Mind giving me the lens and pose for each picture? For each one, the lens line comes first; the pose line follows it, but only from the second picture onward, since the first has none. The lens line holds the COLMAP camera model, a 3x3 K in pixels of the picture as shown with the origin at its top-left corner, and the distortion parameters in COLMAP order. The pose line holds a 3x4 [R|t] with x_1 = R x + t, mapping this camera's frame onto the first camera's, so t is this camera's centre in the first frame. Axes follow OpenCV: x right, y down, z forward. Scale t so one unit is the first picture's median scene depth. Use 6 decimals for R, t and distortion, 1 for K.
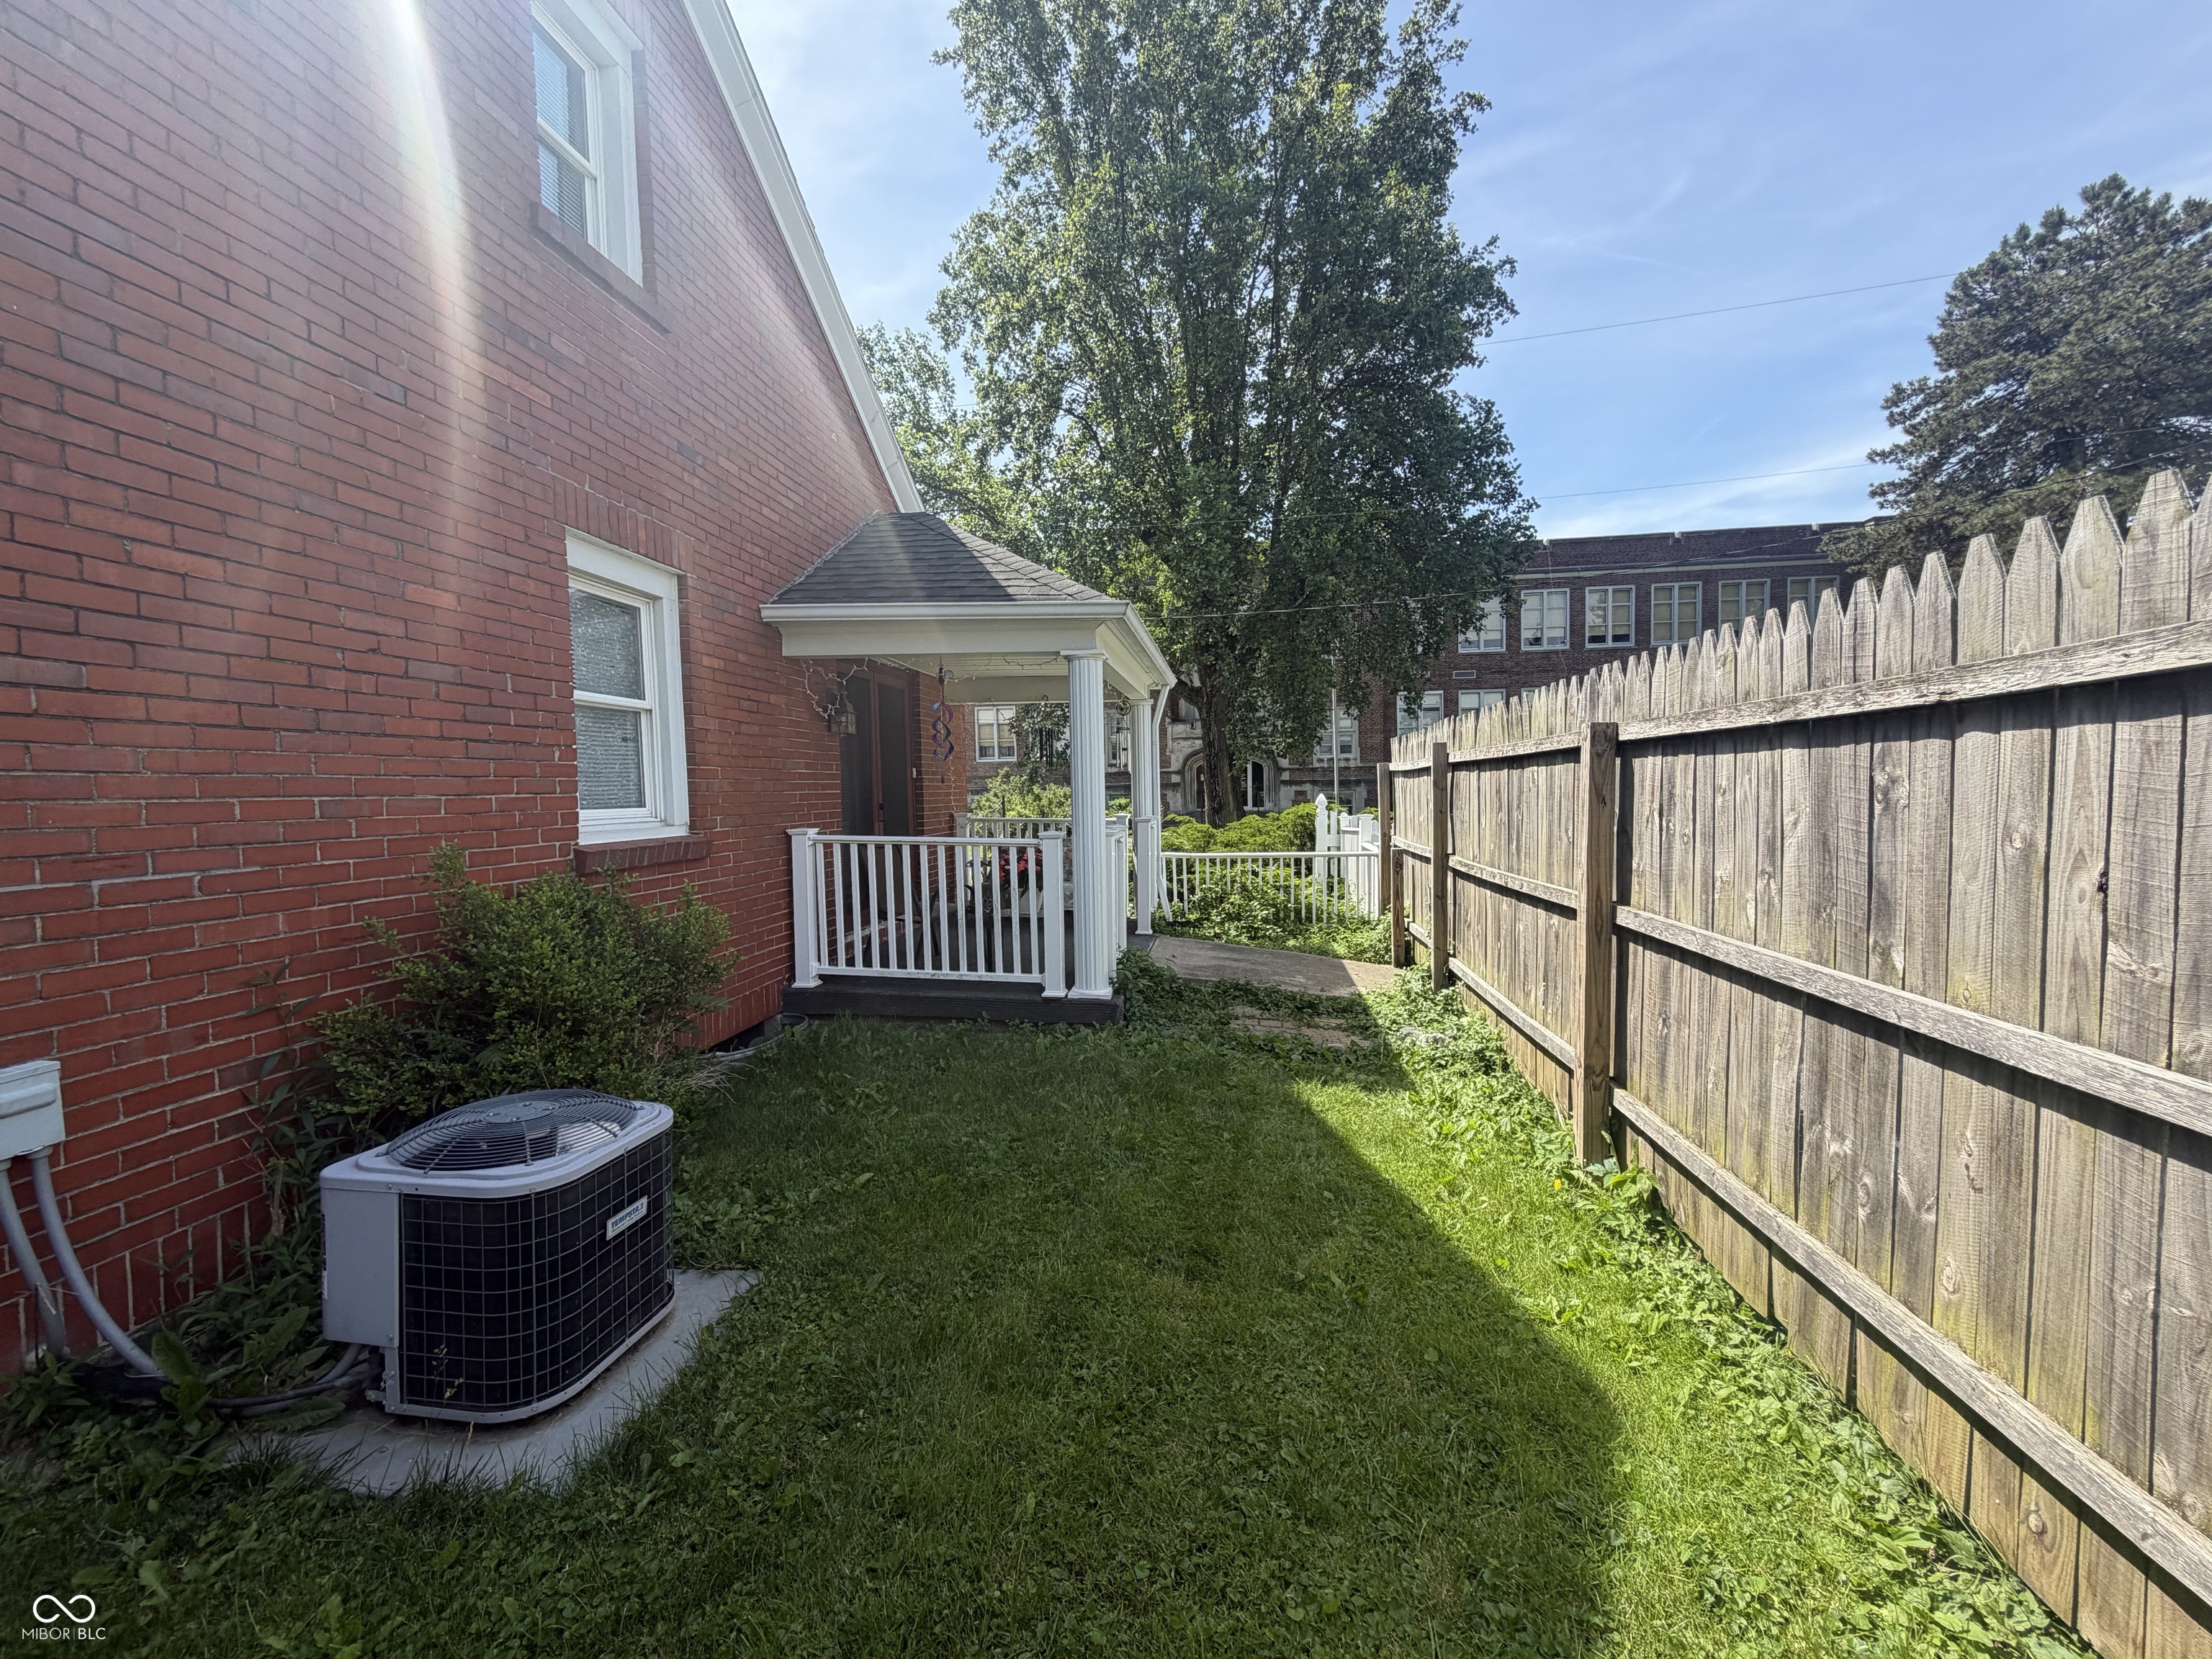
lens RADIAL K [[881.0, 0, 1107.4], [0, 881.0, 836.0], [0, 0, 1]] dist [0.002167, -0.000456]
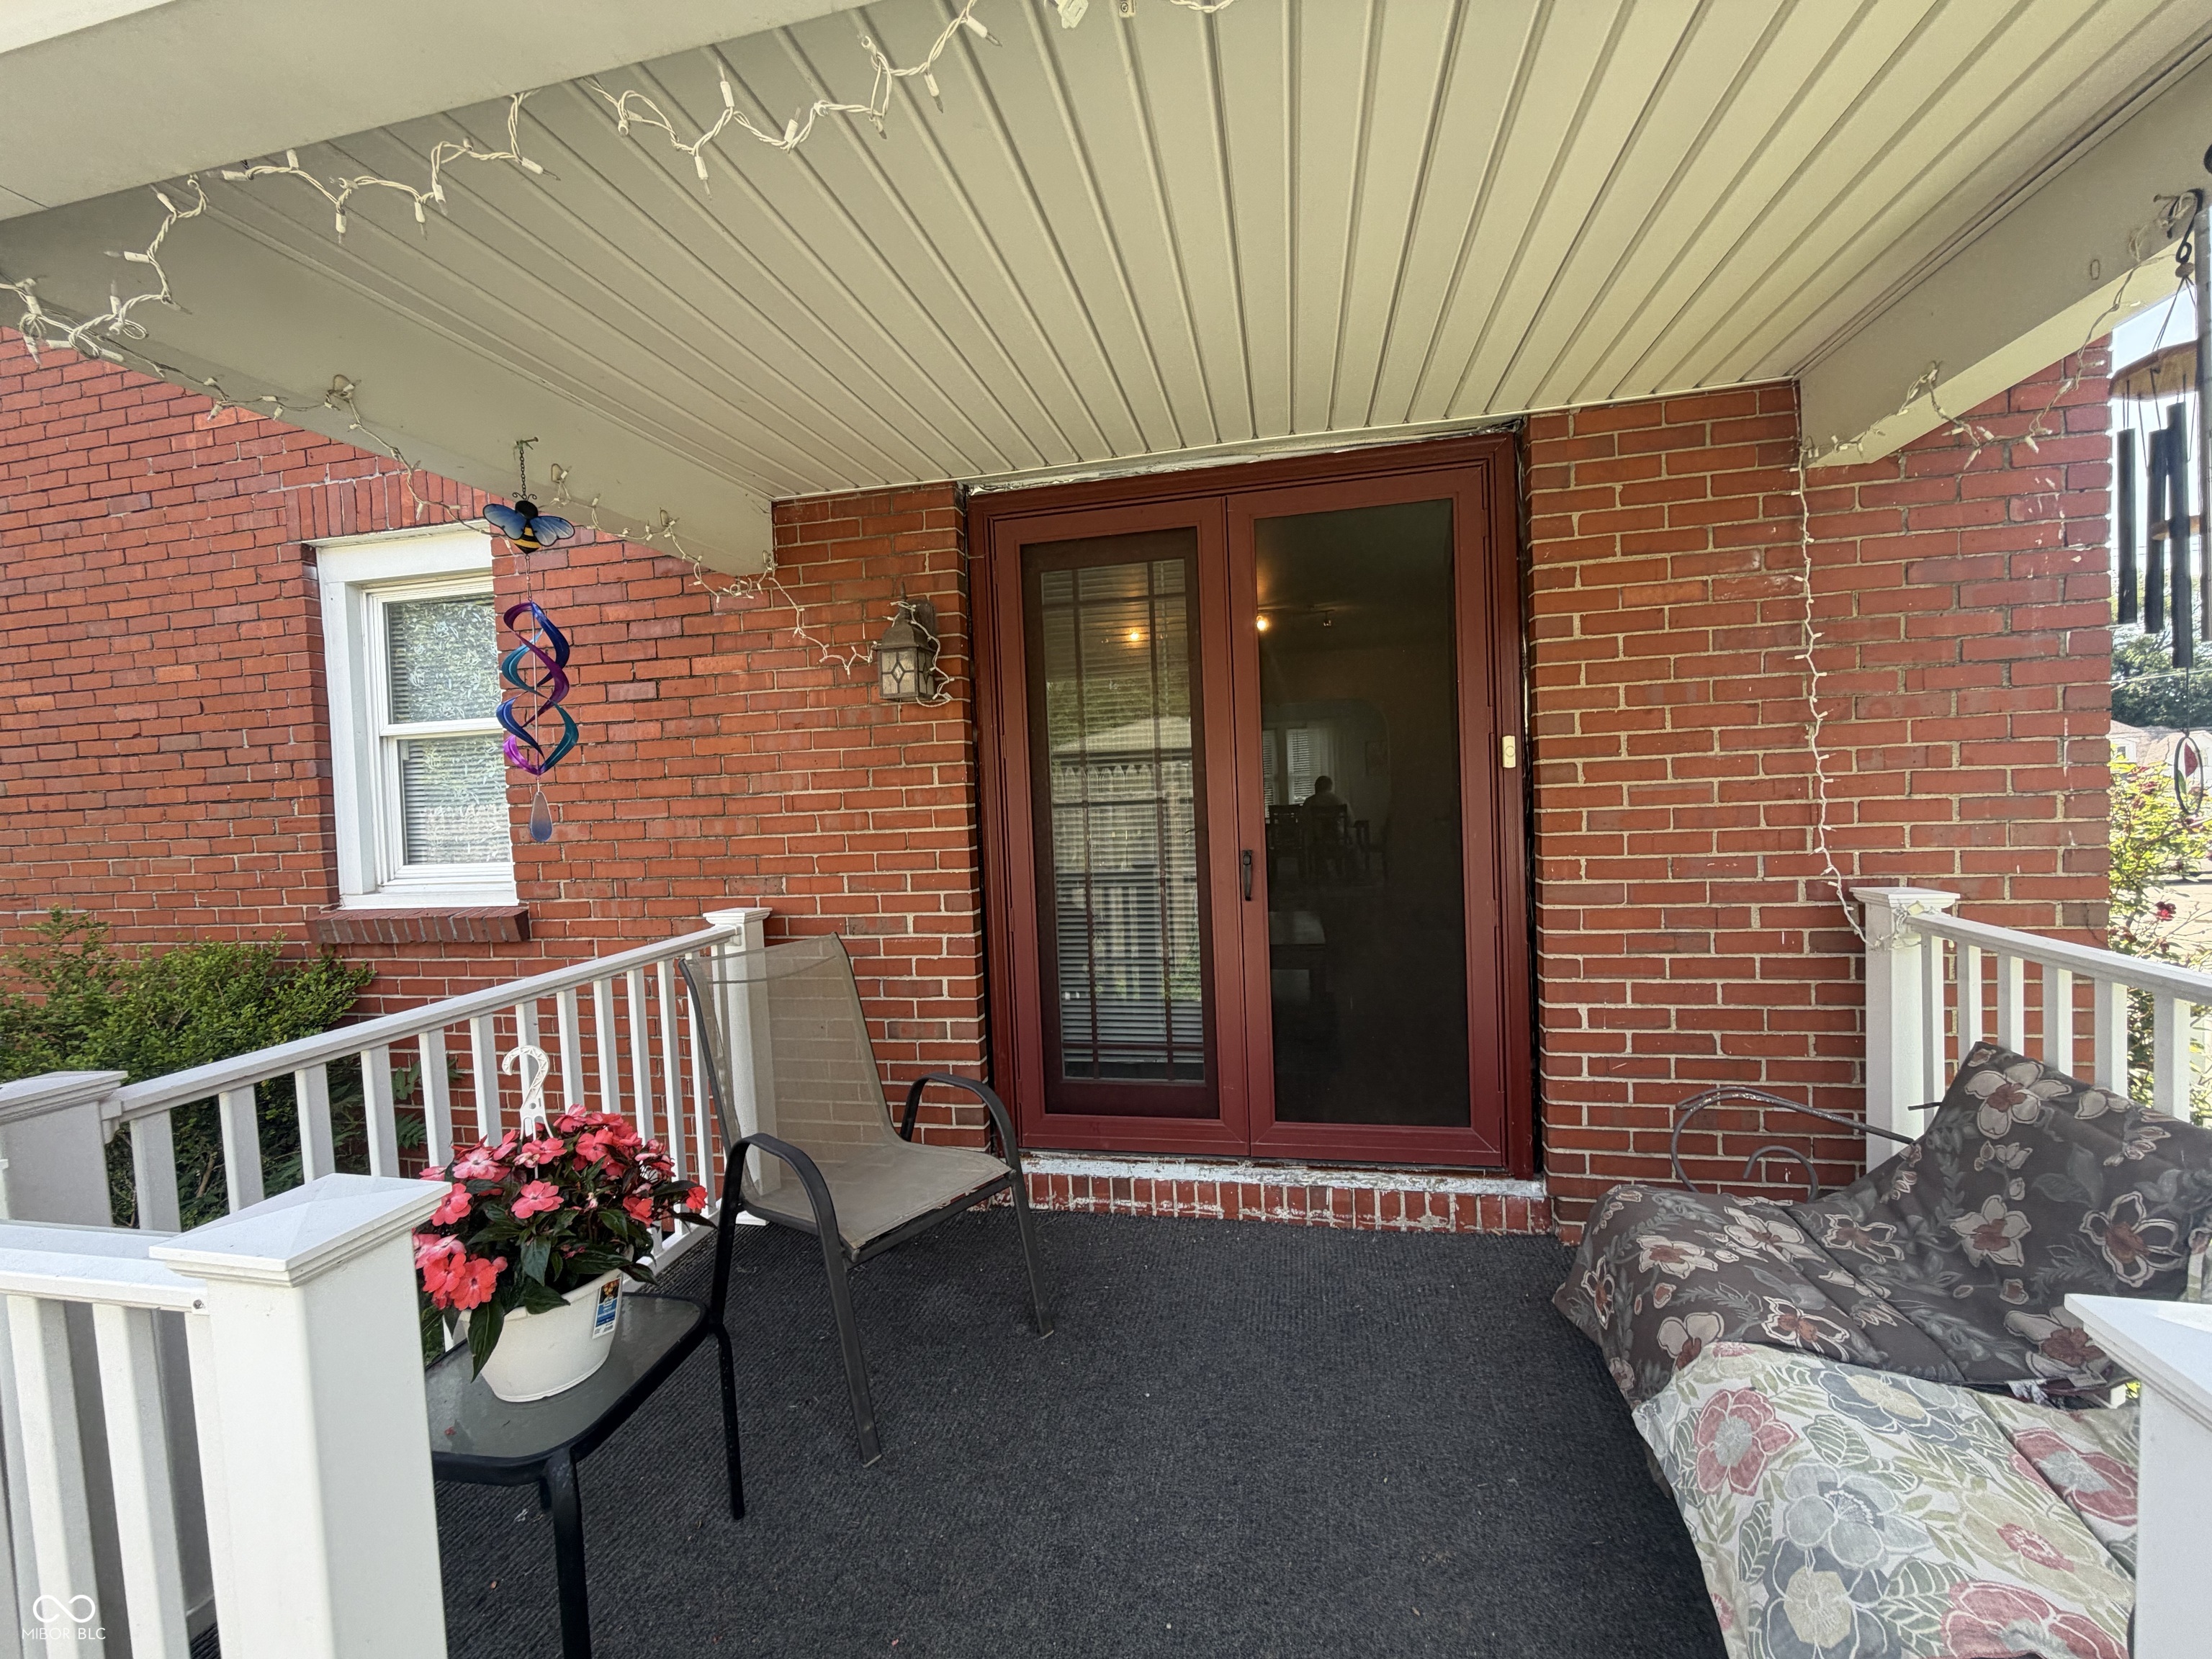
lens RADIAL K [[881.0, 0, 1107.2], [0, 881.0, 824.6], [0, 0, 1]] dist [0.002167, -0.000456]
pose [[-0.053878, 0.060351, -0.996722, 0.266683], [-0.007036, 0.998124, 0.060816, -0.160513], [0.998523, 0.010290, -0.053353, 2.208226]]
